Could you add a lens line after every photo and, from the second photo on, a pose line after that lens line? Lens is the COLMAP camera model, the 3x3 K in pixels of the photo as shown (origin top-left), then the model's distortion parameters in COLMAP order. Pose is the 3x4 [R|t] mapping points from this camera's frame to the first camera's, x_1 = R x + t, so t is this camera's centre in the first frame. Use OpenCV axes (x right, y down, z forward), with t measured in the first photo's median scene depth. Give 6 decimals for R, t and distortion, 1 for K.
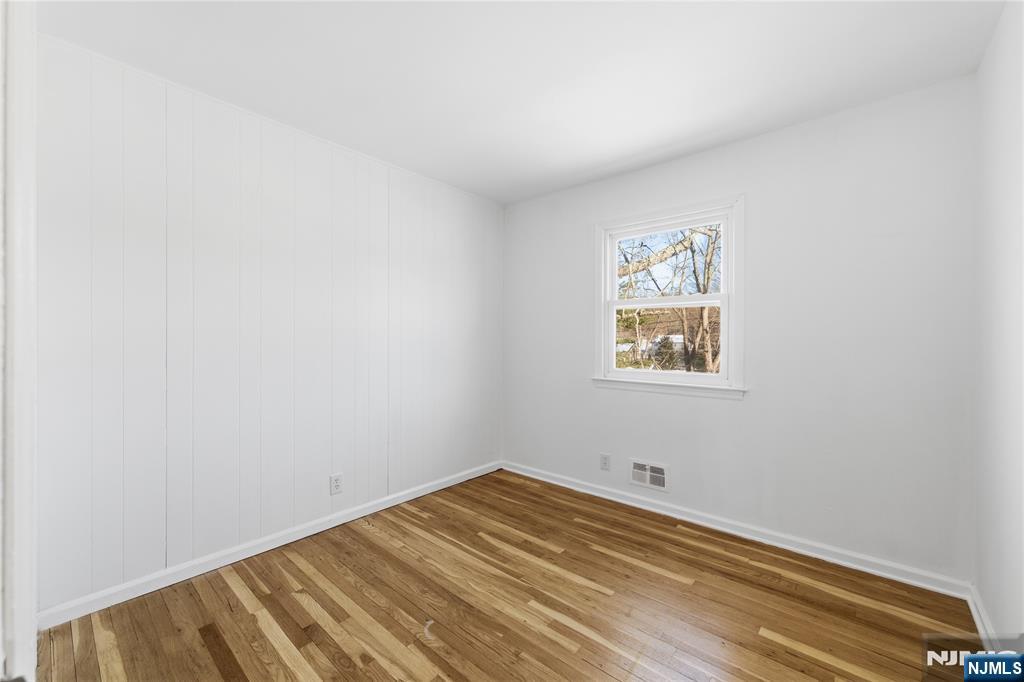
lens RADIAL K [[408.1, 0, 507.5], [0, 408.1, 340.7], [0, 0, 1]] dist [-0.001841, 0.000913]
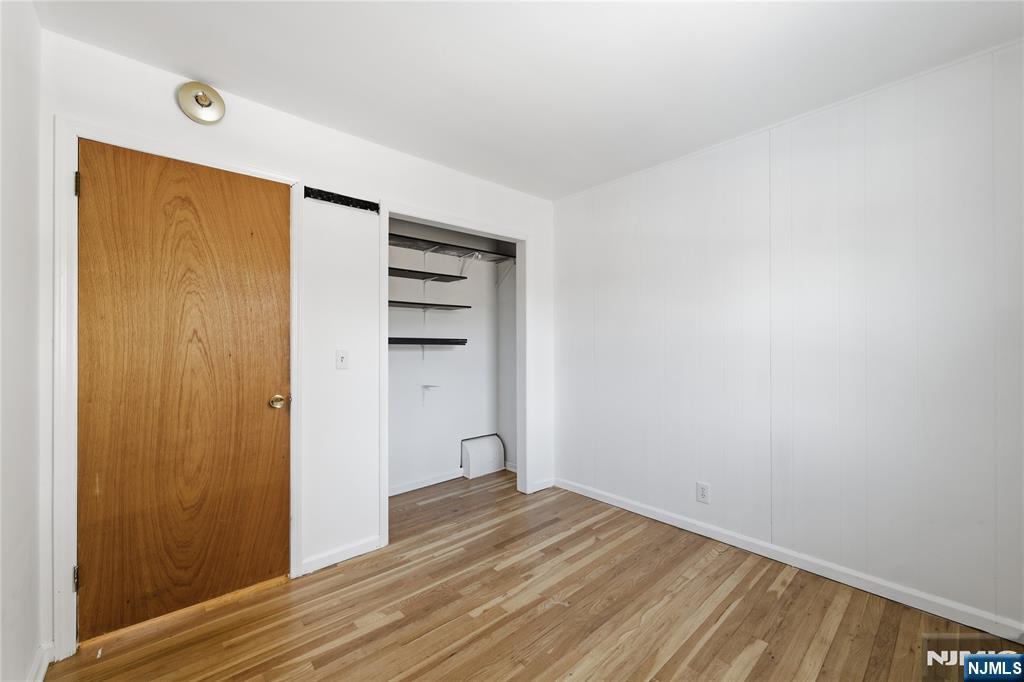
lens RADIAL K [[408.1, 0, 508.3], [0, 408.1, 341.5], [0, 0, 1]] dist [-0.001841, 0.000913]
pose [[-0.120233, -0.007263, -0.992719, 0.707653], [-0.002915, 0.999972, -0.006963, -0.005550], [0.992741, 0.002057, -0.120251, 0.749509]]
